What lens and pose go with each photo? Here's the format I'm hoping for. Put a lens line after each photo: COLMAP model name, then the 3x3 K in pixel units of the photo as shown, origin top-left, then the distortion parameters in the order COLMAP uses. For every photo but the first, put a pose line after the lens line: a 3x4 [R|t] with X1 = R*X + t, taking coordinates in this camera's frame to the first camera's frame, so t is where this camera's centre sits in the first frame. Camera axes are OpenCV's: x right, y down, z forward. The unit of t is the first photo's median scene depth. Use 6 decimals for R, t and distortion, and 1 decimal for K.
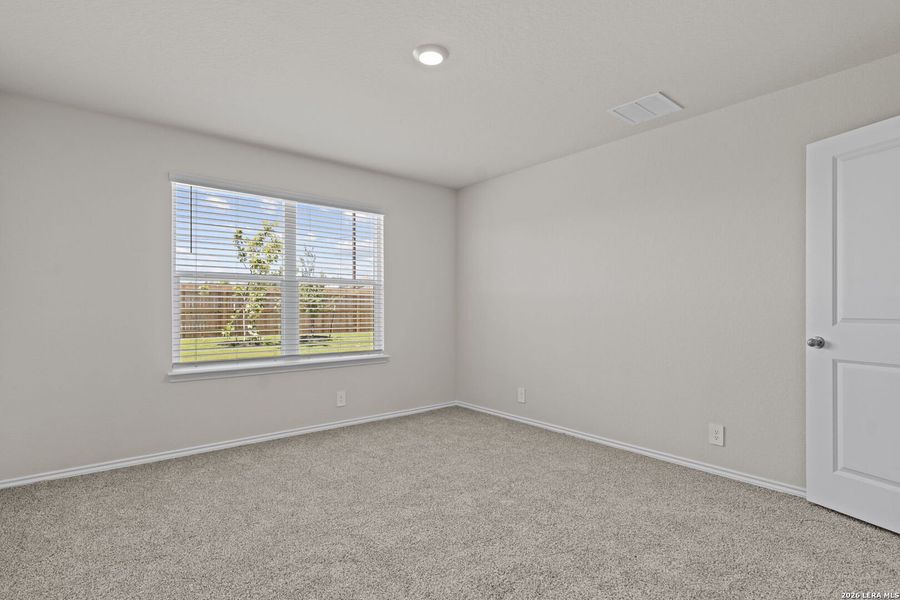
lens RADIAL K [[436.3, 0, 450.7], [0, 436.3, 305.4], [0, 0, 1]] dist [-0.004303, 0.000214]
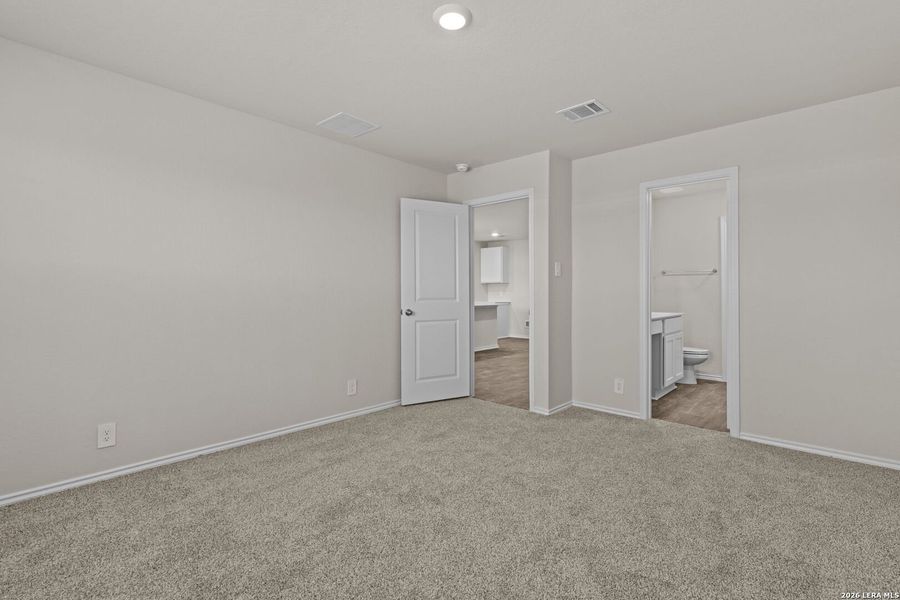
lens RADIAL K [[436.3, 0, 425.4], [0, 436.3, 280.6], [0, 0, 1]] dist [-0.004303, 0.000214]
pose [[-0.120707, 0.028440, 0.992281, -0.909950], [-0.004475, 0.999564, -0.029193, 0.007503], [-0.992678, -0.007965, -0.120527, 1.129160]]
